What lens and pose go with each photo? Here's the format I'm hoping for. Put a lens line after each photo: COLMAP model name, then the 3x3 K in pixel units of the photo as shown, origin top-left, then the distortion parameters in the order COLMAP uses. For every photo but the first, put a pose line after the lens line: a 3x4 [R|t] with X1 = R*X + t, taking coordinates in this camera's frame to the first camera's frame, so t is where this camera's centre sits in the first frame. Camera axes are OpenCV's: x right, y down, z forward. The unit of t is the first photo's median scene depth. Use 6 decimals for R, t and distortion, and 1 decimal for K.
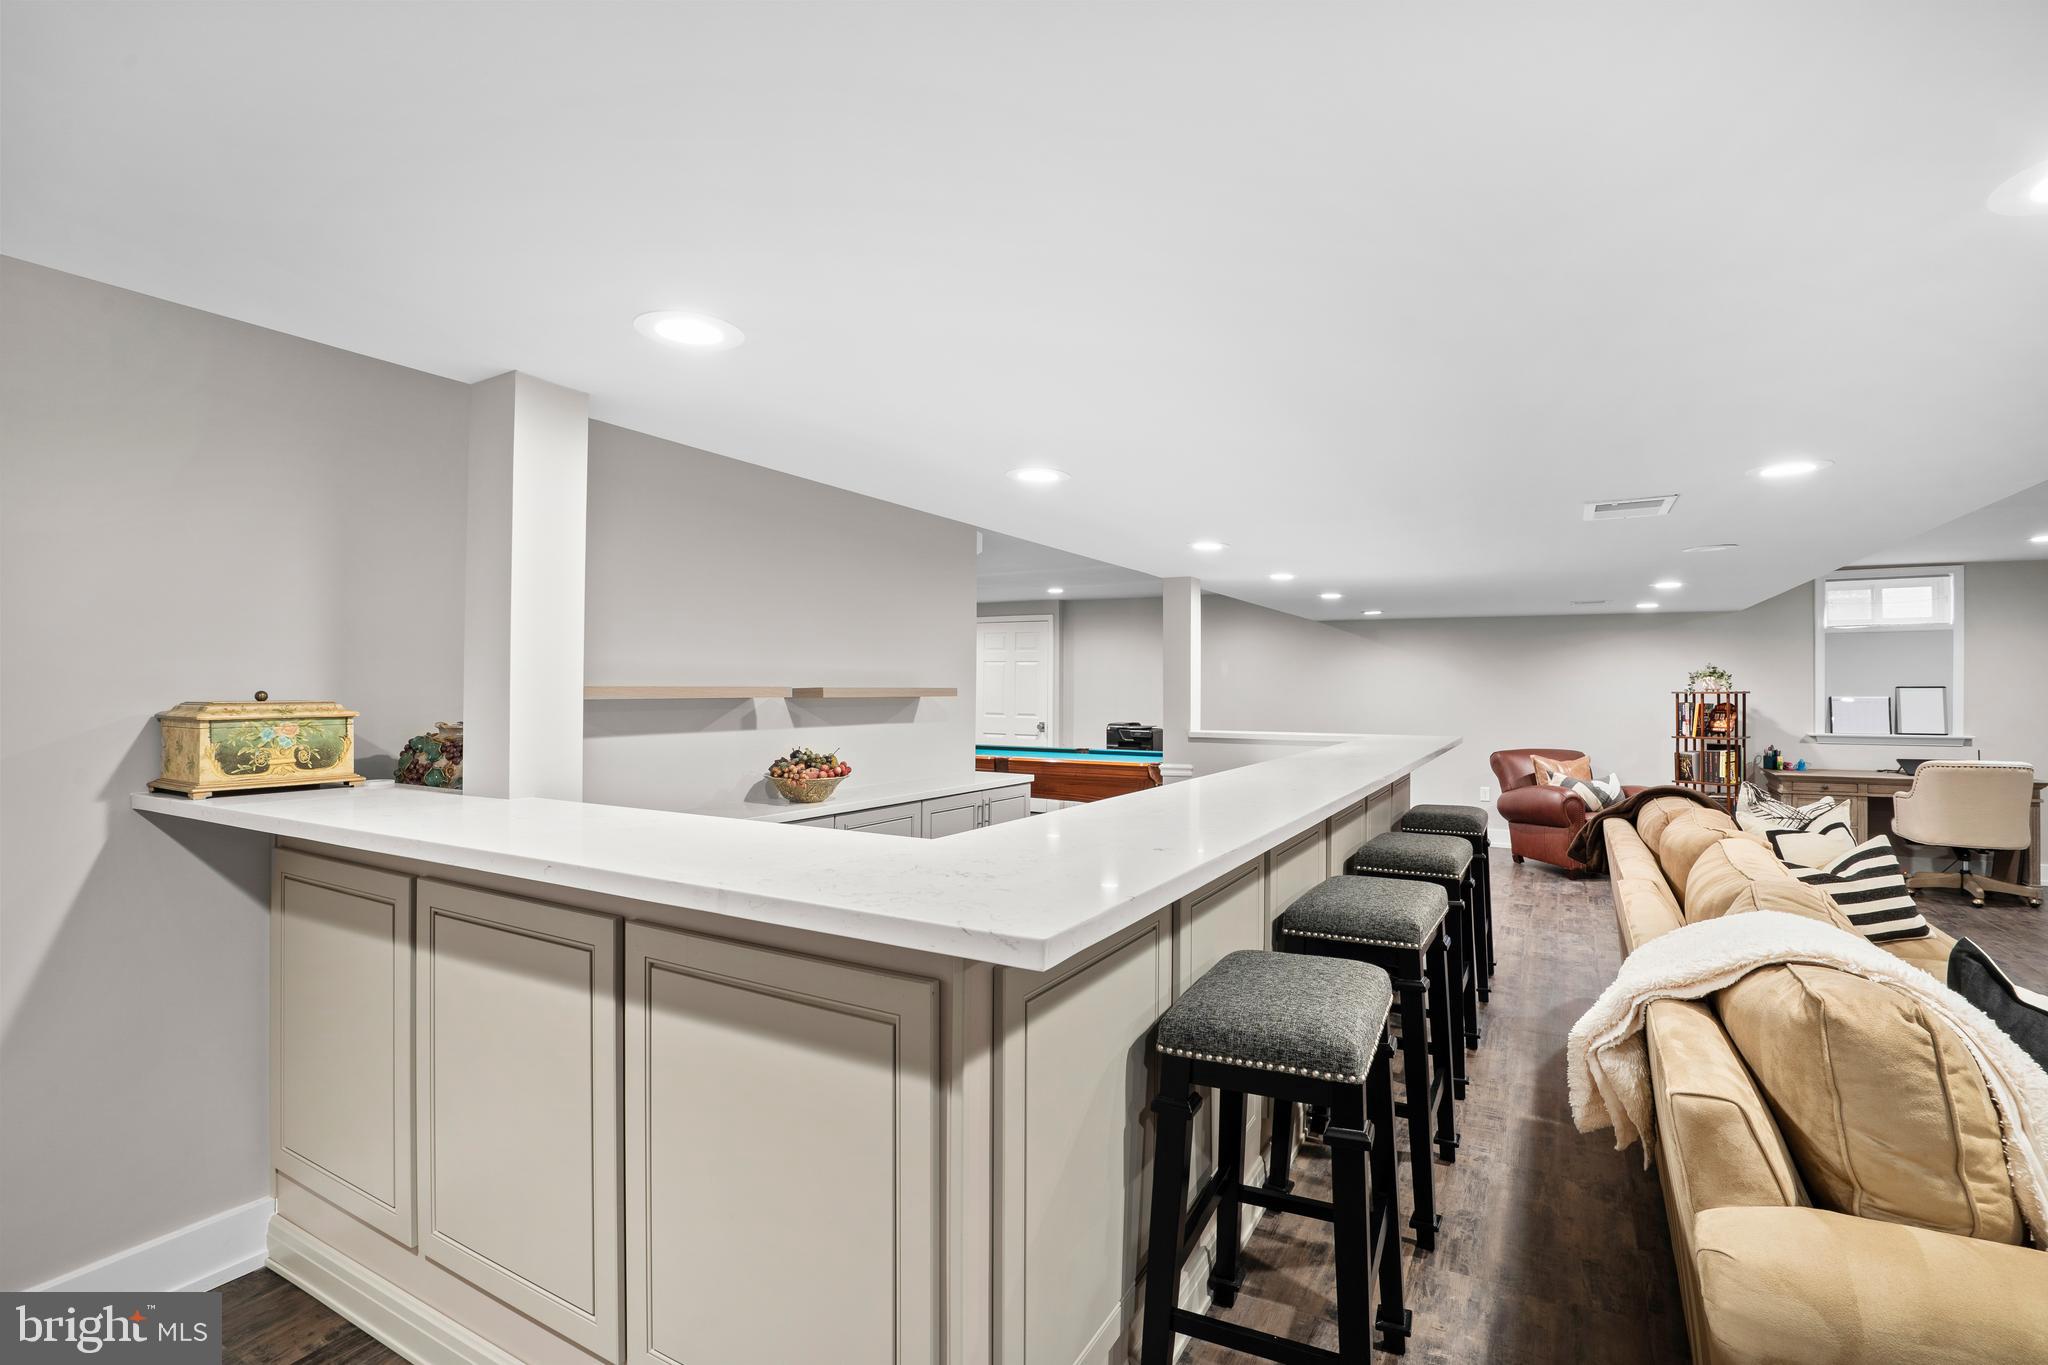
lens RADIAL K [[937.9, 0, 1018.0], [0, 937.9, 680.7], [0, 0, 1]] dist [-0.000459, -0.000063]
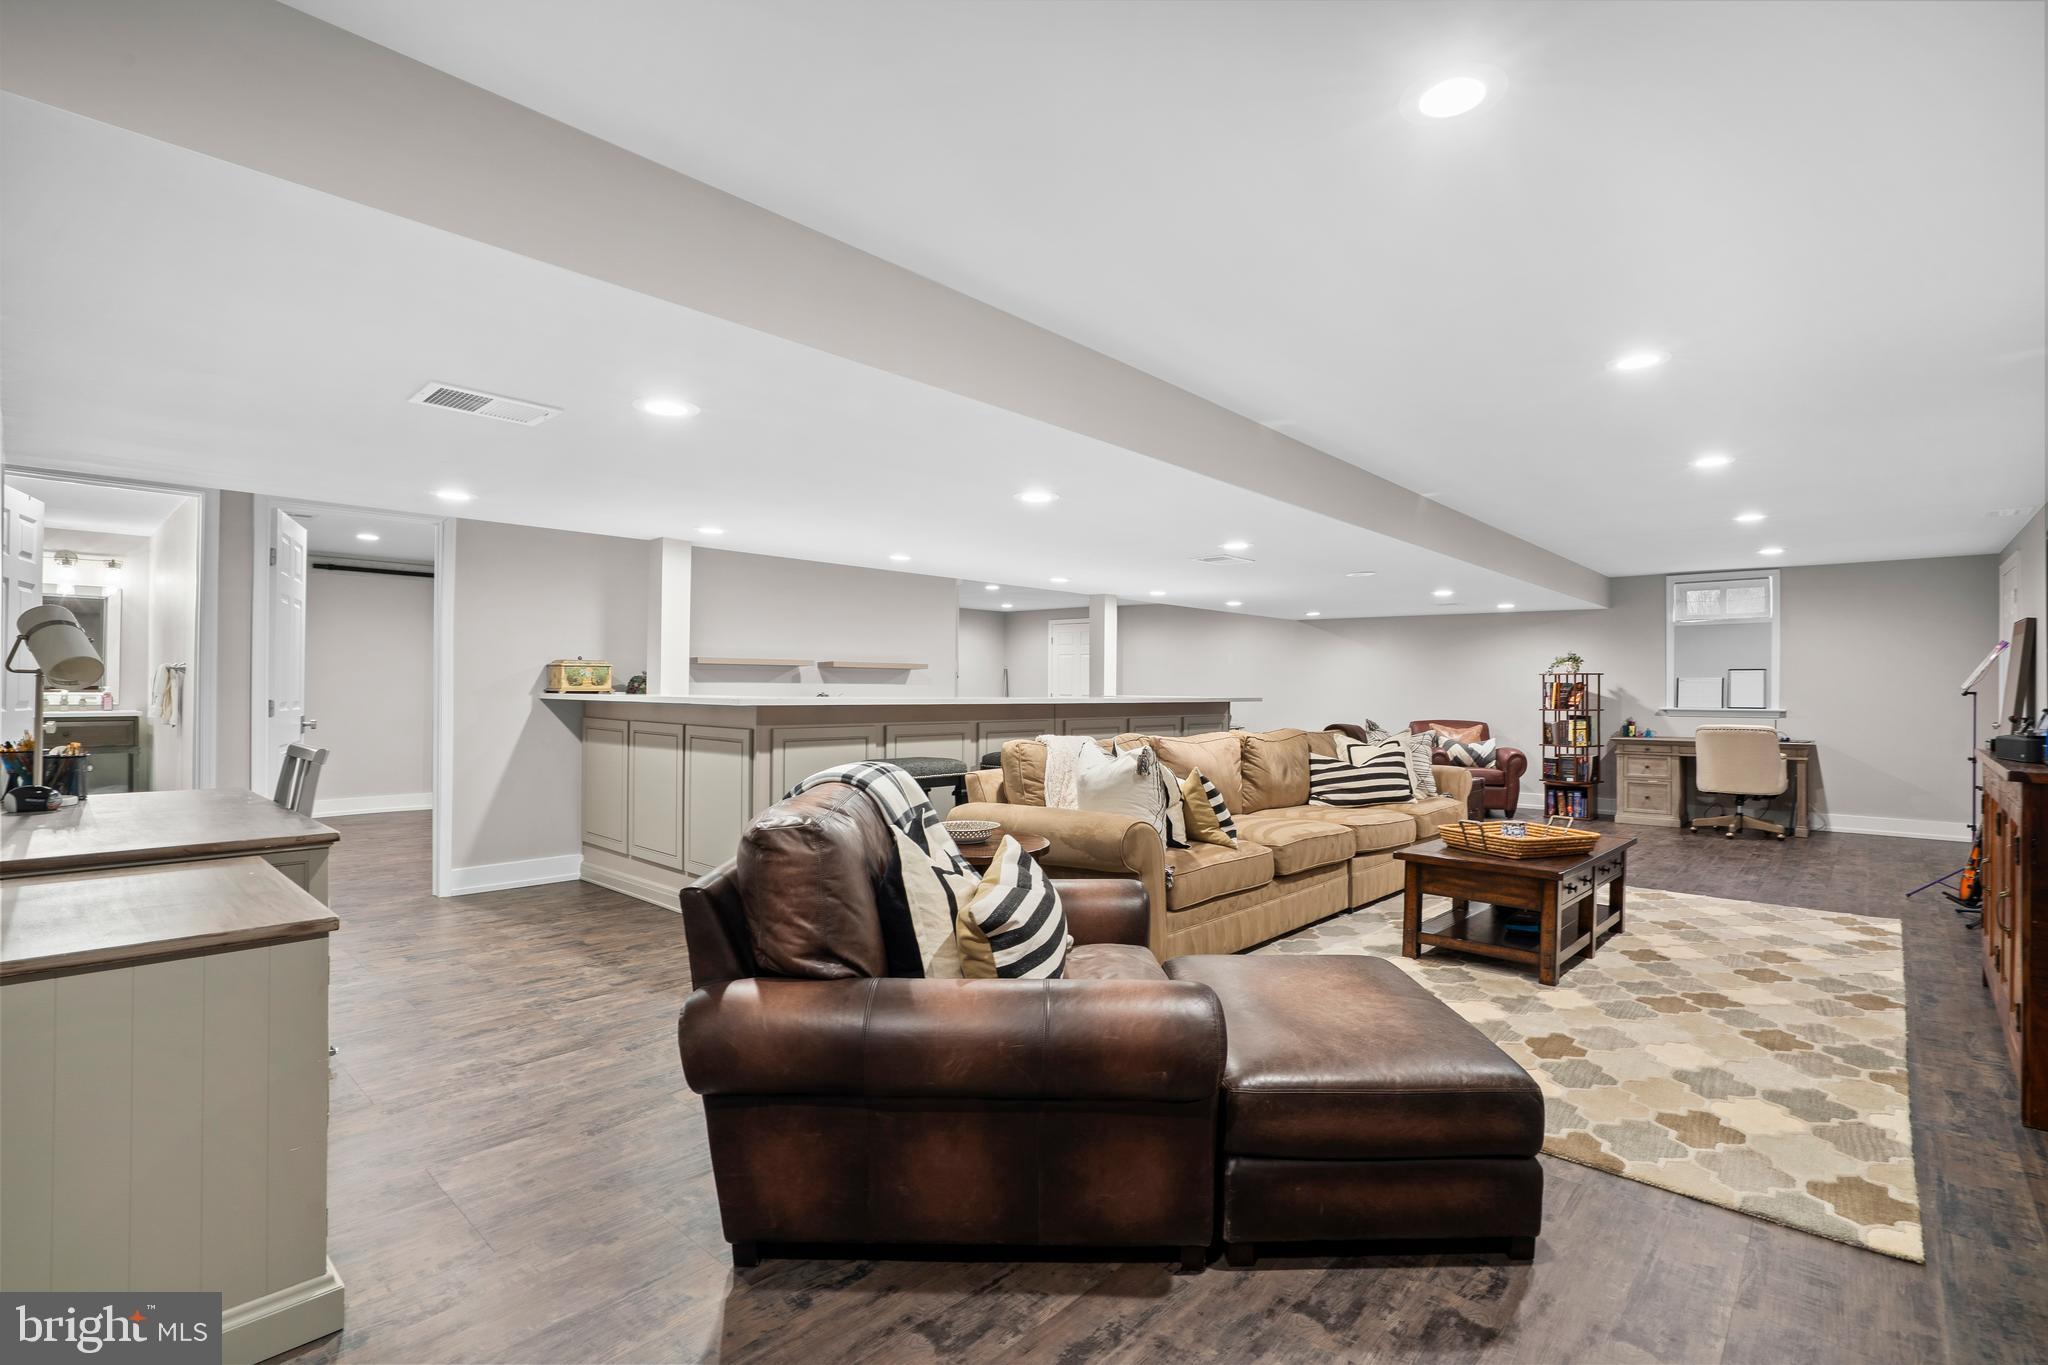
lens RADIAL K [[937.9, 0, 1020.8], [0, 937.9, 684.9], [0, 0, 1]] dist [-0.000459, -0.000063]
pose [[0.975662, 0.004270, -0.219238, 0.539806], [-0.003137, 0.999980, 0.005515, 0.040446], [0.219257, -0.004693, 0.975656, -0.716606]]
